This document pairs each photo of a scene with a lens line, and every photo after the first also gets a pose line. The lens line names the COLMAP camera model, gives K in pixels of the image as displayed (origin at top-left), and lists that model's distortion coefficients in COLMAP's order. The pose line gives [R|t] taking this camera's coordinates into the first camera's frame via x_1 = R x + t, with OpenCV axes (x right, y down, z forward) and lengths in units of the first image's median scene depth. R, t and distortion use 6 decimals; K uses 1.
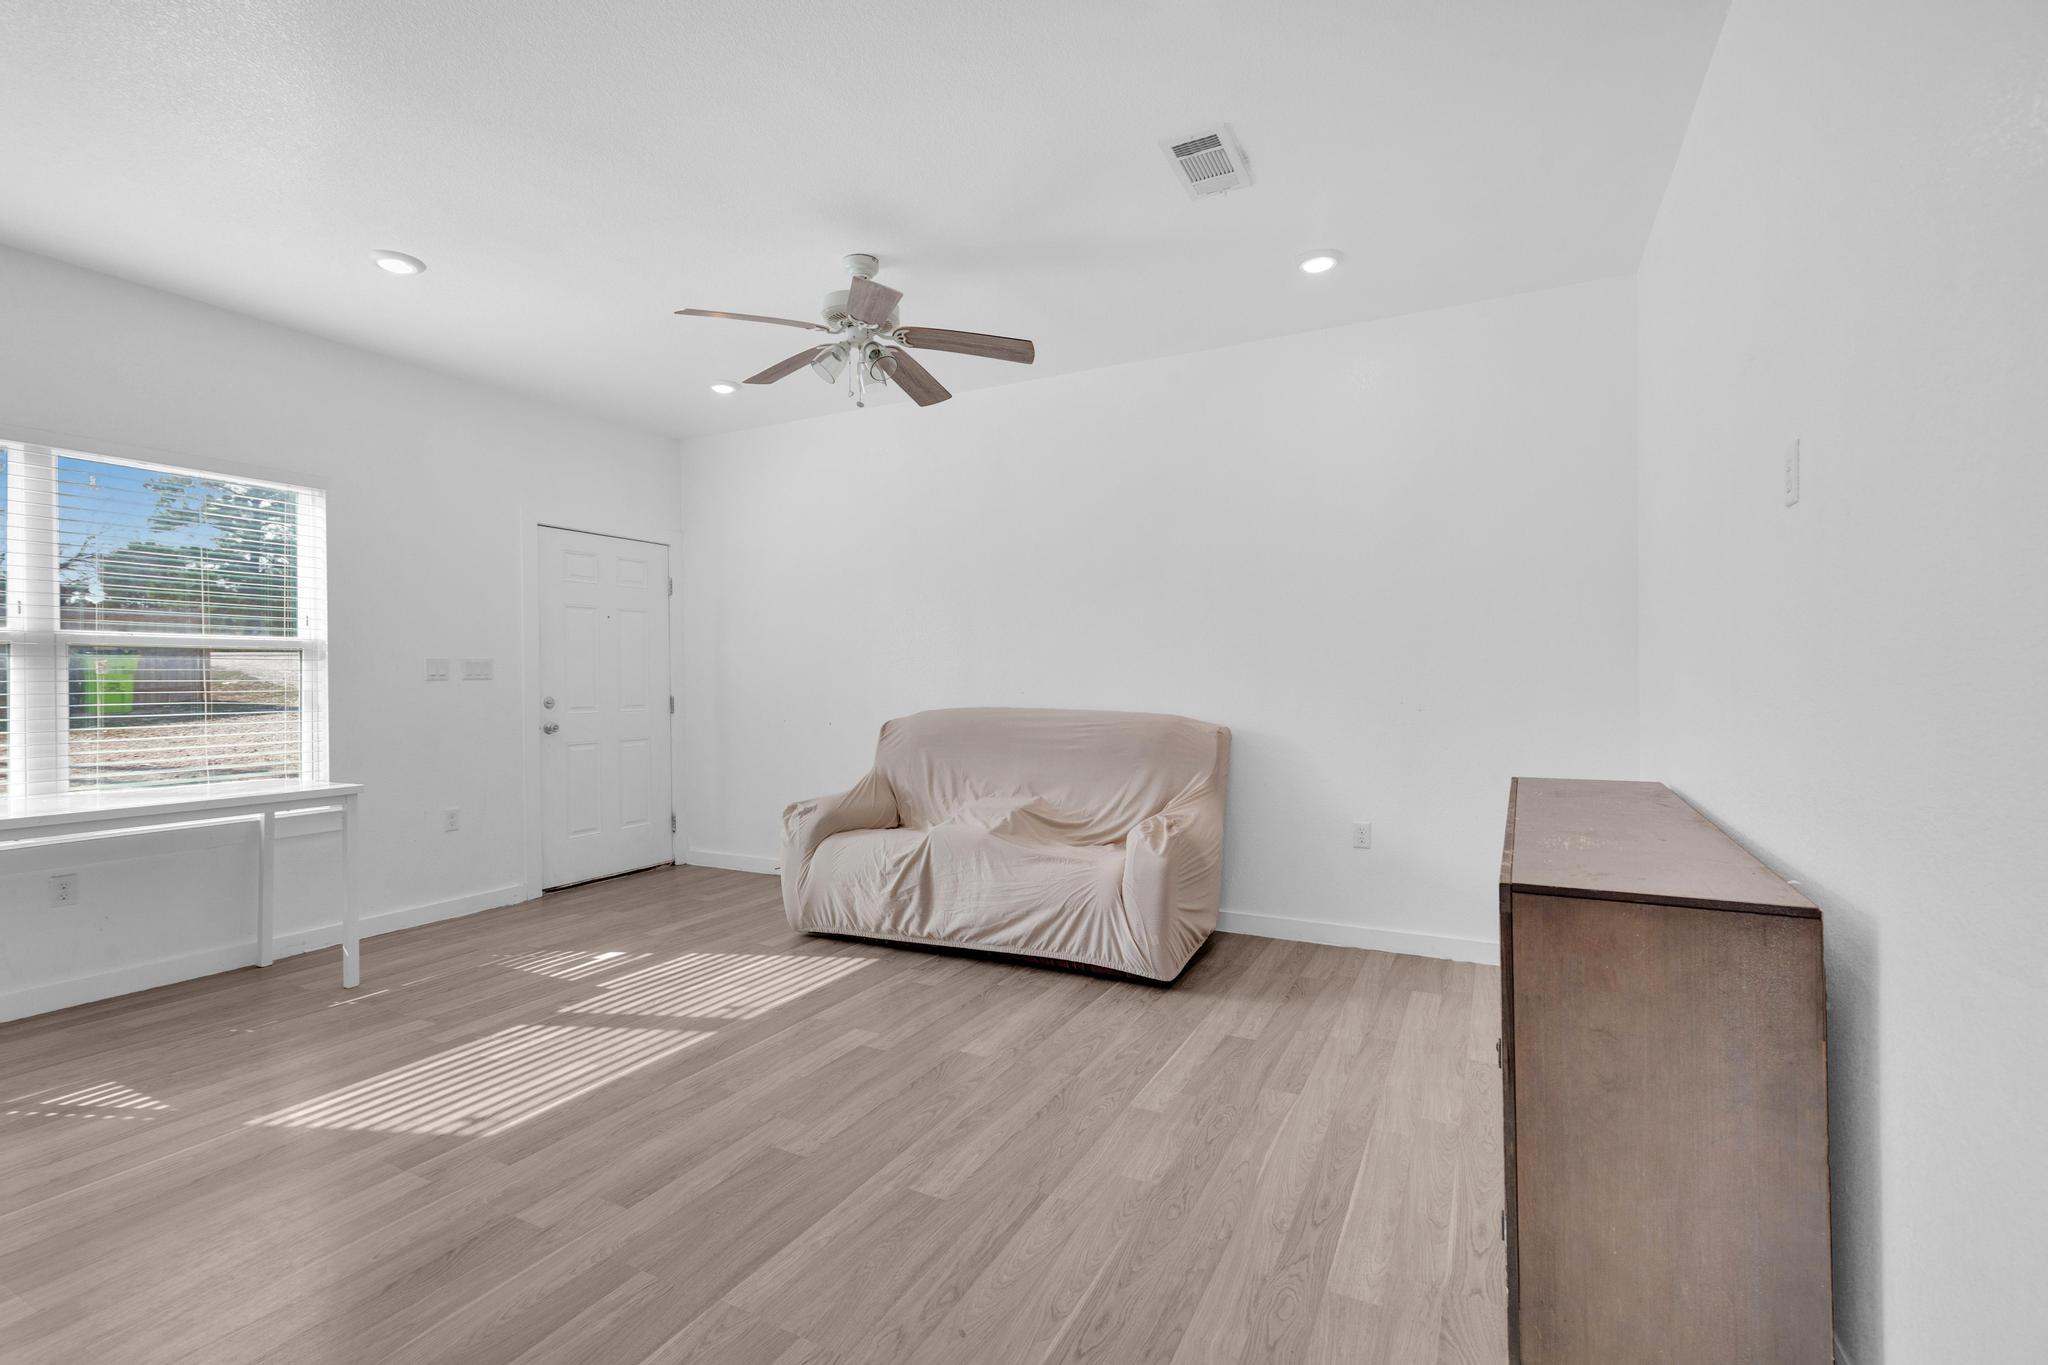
lens RADIAL K [[914.8, 0, 1023.9], [0, 914.8, 687.7], [0, 0, 1]] dist [0.002154, -0.001307]
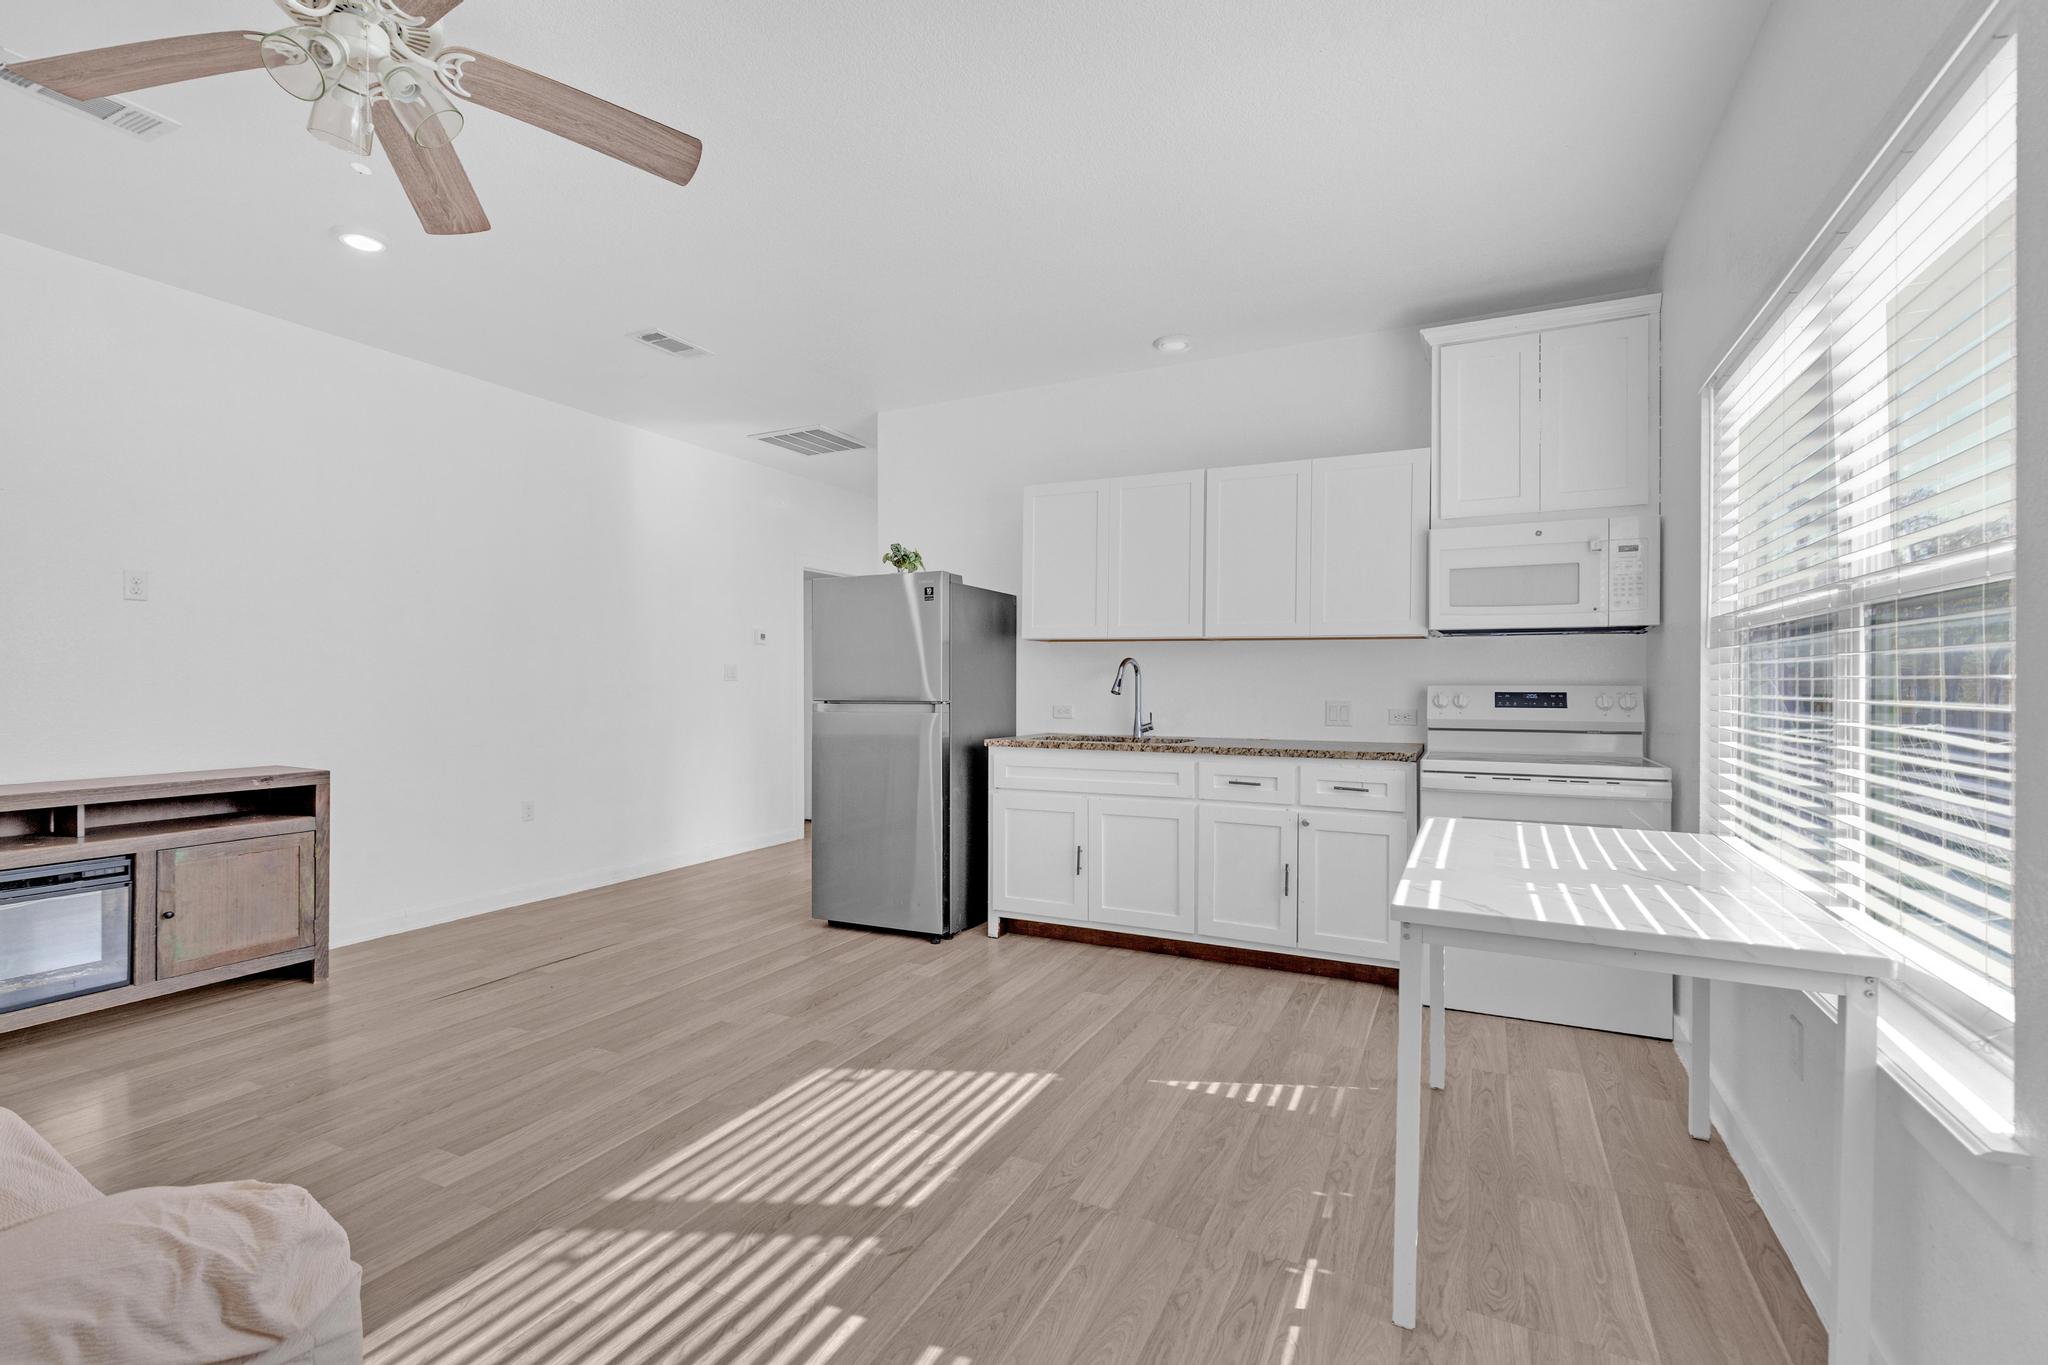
lens RADIAL K [[914.8, 0, 1028.2], [0, 914.8, 679.9], [0, 0, 1]] dist [0.002154, -0.001307]
pose [[-0.999793, 0.007638, -0.018843, -0.704930], [0.007458, 0.999926, 0.009570, -0.017827], [0.018915, 0.009427, -0.999777, 1.938627]]
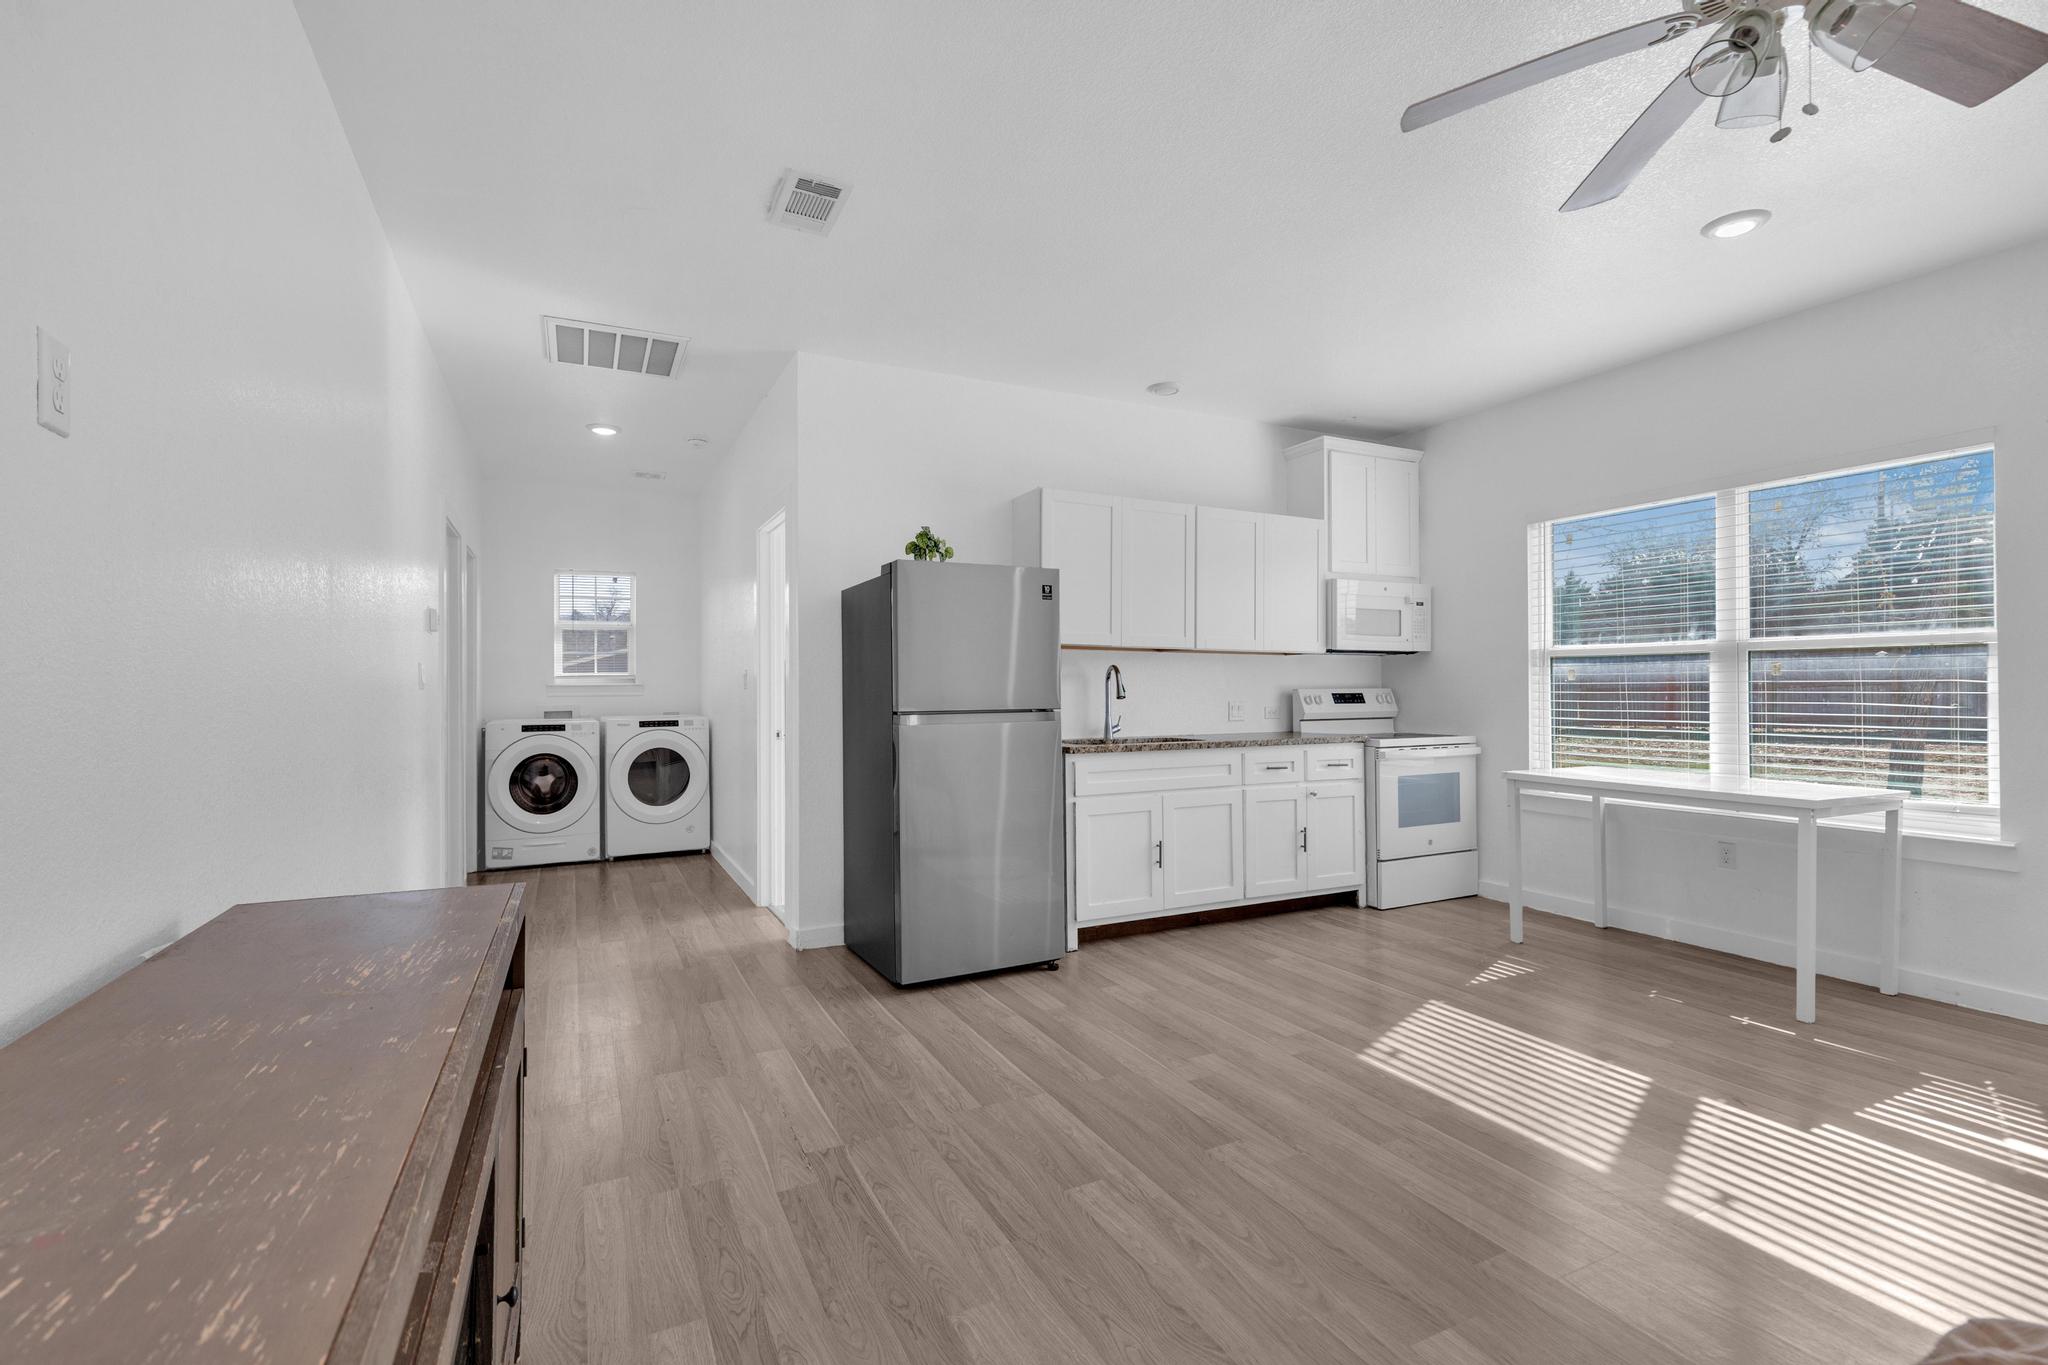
lens RADIAL K [[914.8, 0, 1012.6], [0, 914.8, 679.8], [0, 0, 1]] dist [0.002154, -0.001307]
pose [[-0.598650, 0.002846, -0.801006, 0.597579], [0.000875, 0.999995, 0.002899, -0.017201], [0.801010, 0.001035, -0.598650, 1.206457]]
